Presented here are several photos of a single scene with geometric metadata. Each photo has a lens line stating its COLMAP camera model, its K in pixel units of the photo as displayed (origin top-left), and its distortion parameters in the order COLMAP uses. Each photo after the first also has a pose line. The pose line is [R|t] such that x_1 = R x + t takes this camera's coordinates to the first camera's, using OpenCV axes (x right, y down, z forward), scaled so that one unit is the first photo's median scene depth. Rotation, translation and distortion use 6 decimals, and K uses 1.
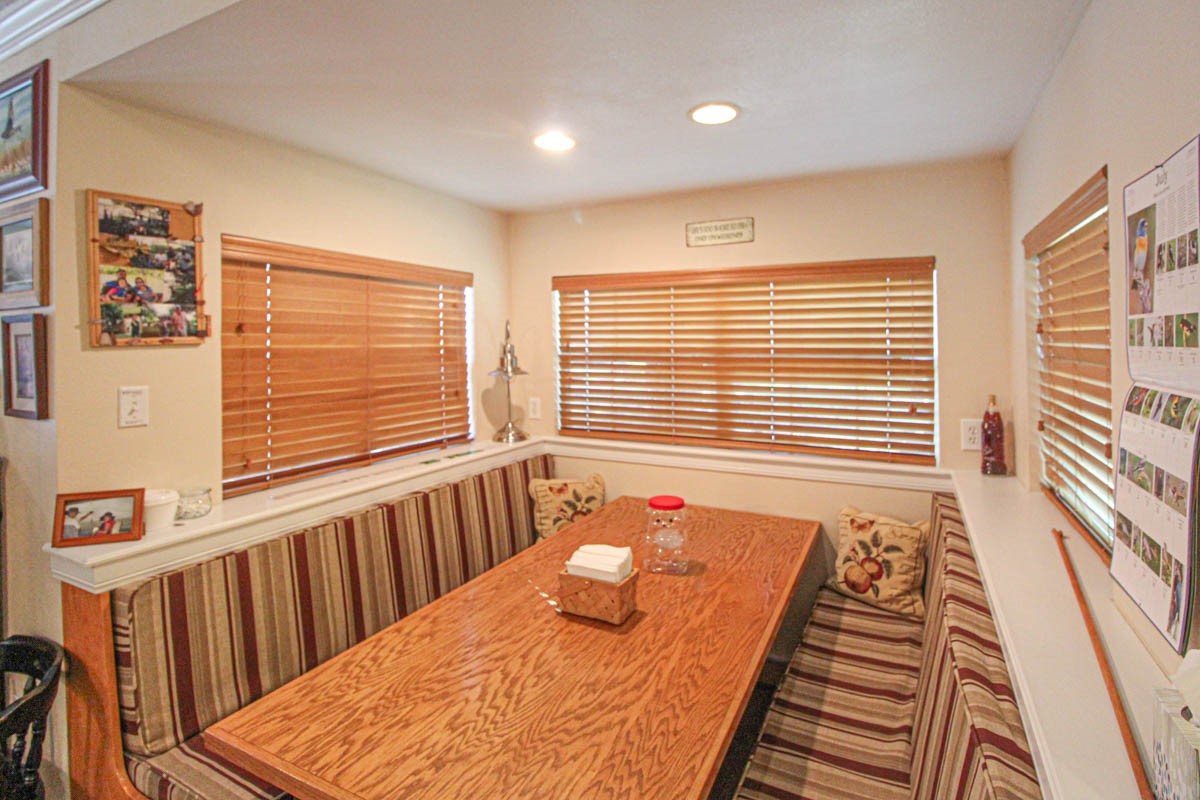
lens RADIAL K [[573.1, 0, 604.0], [0, 573.1, 338.4], [0, 0, 1]] dist [-0.000046, -0.000094]
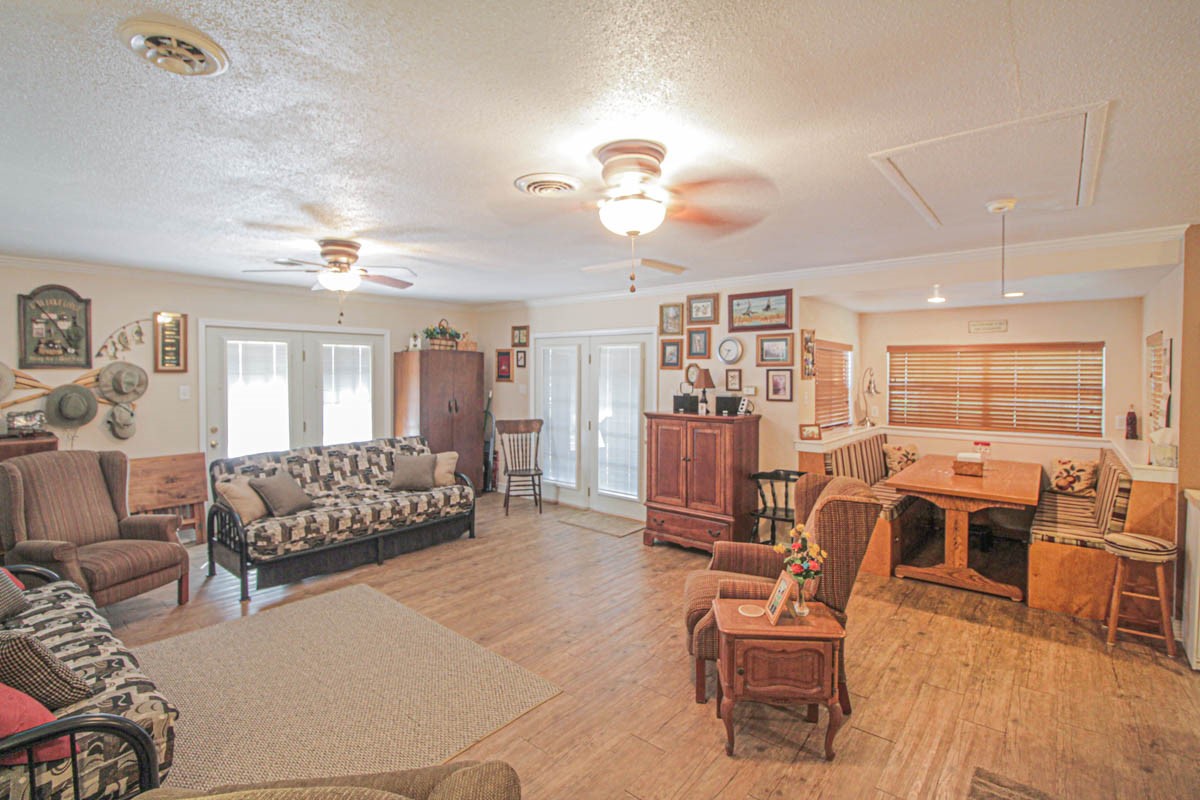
lens RADIAL K [[543.4, 0, 607.2], [0, 543.4, 379.9], [0, 0, 1]] dist [-0.018246, -0.007851]
pose [[0.976779, 0.010997, -0.213966, -0.802365], [-0.007889, 0.999851, 0.015373, -0.011738], [0.214103, -0.013328, 0.976720, -1.326409]]
